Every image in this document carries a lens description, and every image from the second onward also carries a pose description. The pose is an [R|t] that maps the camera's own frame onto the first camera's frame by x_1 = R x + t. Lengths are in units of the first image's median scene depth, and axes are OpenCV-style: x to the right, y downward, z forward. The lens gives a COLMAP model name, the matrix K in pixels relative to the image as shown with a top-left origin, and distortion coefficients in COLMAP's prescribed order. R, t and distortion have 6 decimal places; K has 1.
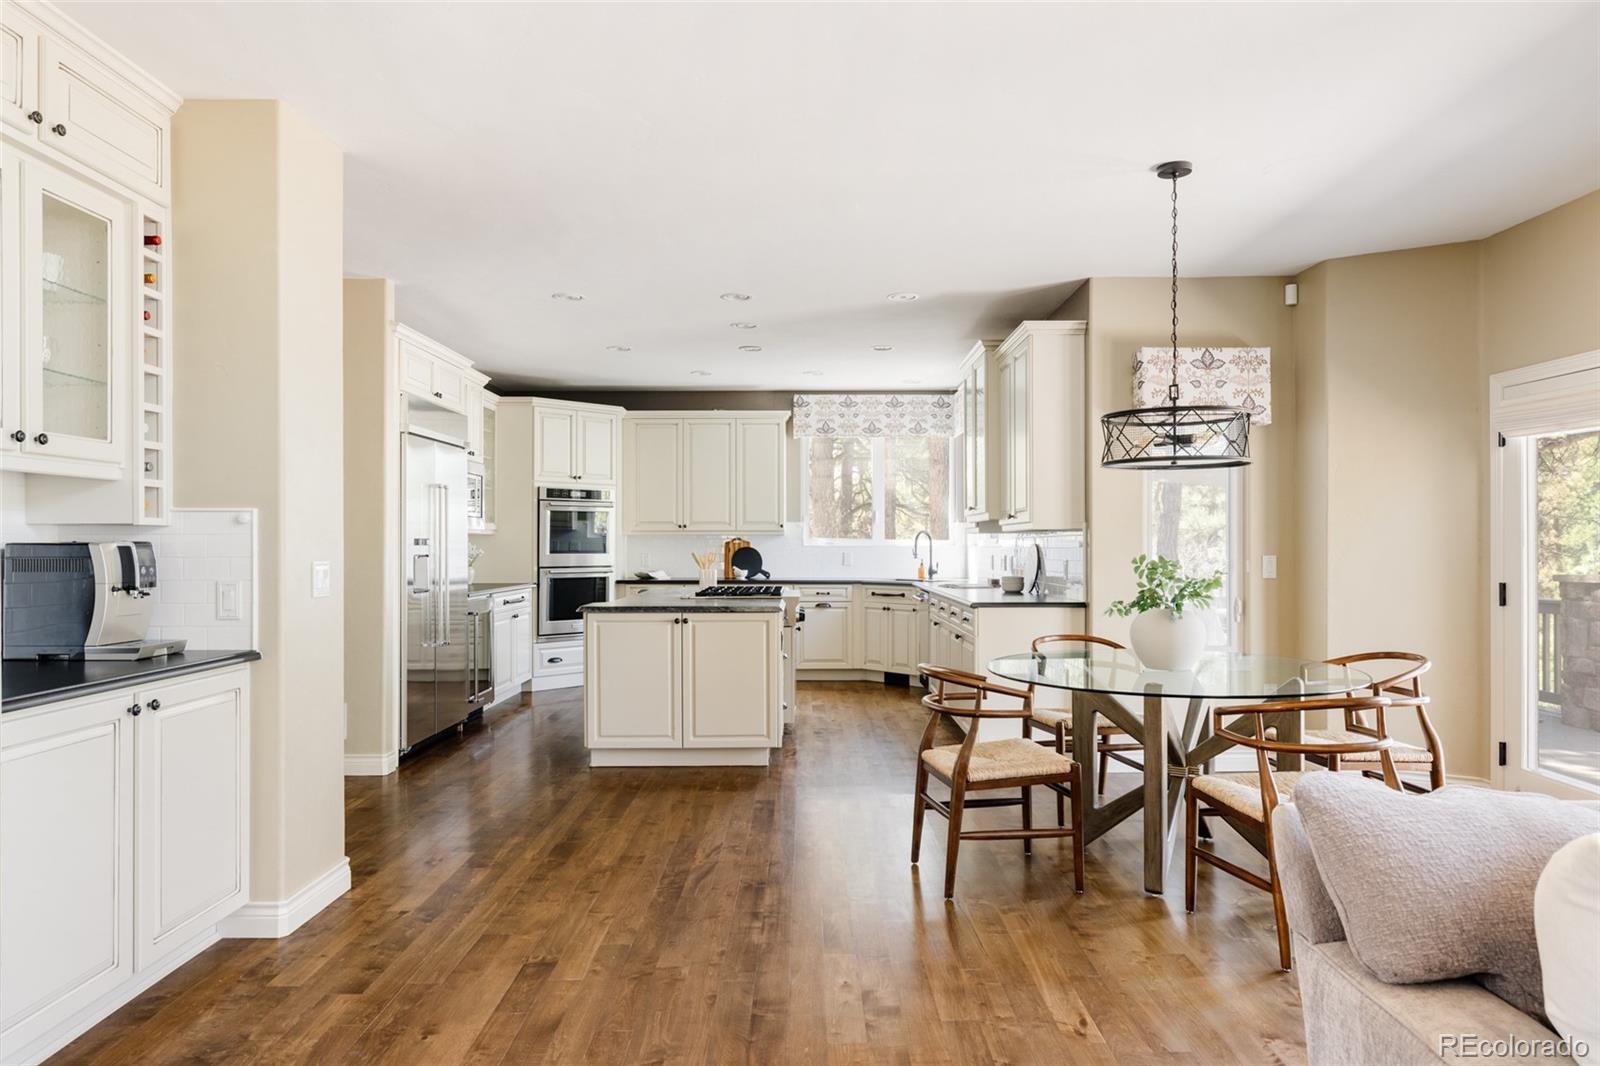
lens RADIAL K [[1028.9, 0, 796.4], [0, 1028.9, 532.3], [0, 0, 1]] dist [-0.001115, -0.002386]
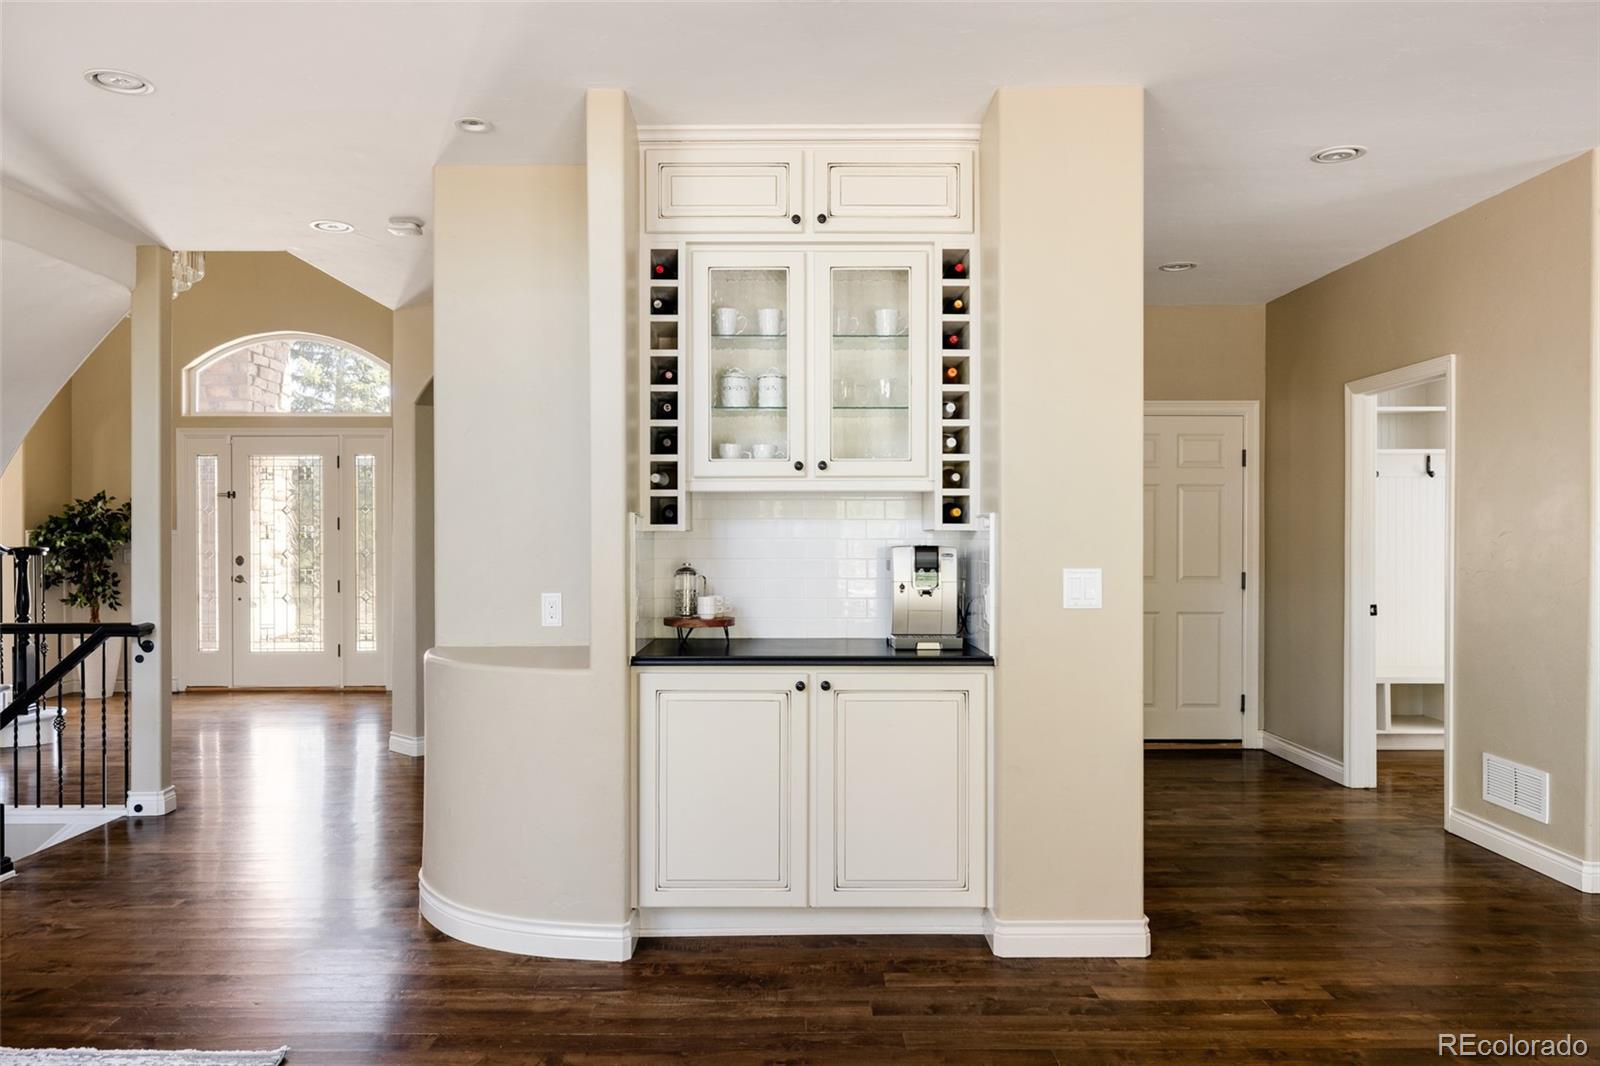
lens RADIAL K [[1117.0, 0, 796.0], [0, 1117.0, 539.9], [0, 0, 1]] dist [-0.006282, 0.002130]
pose [[0.005821, 0.003962, -0.999975, 0.581538], [0.008609, 0.999955, 0.004012, -0.003915], [0.999946, -0.008632, 0.005787, 0.858207]]
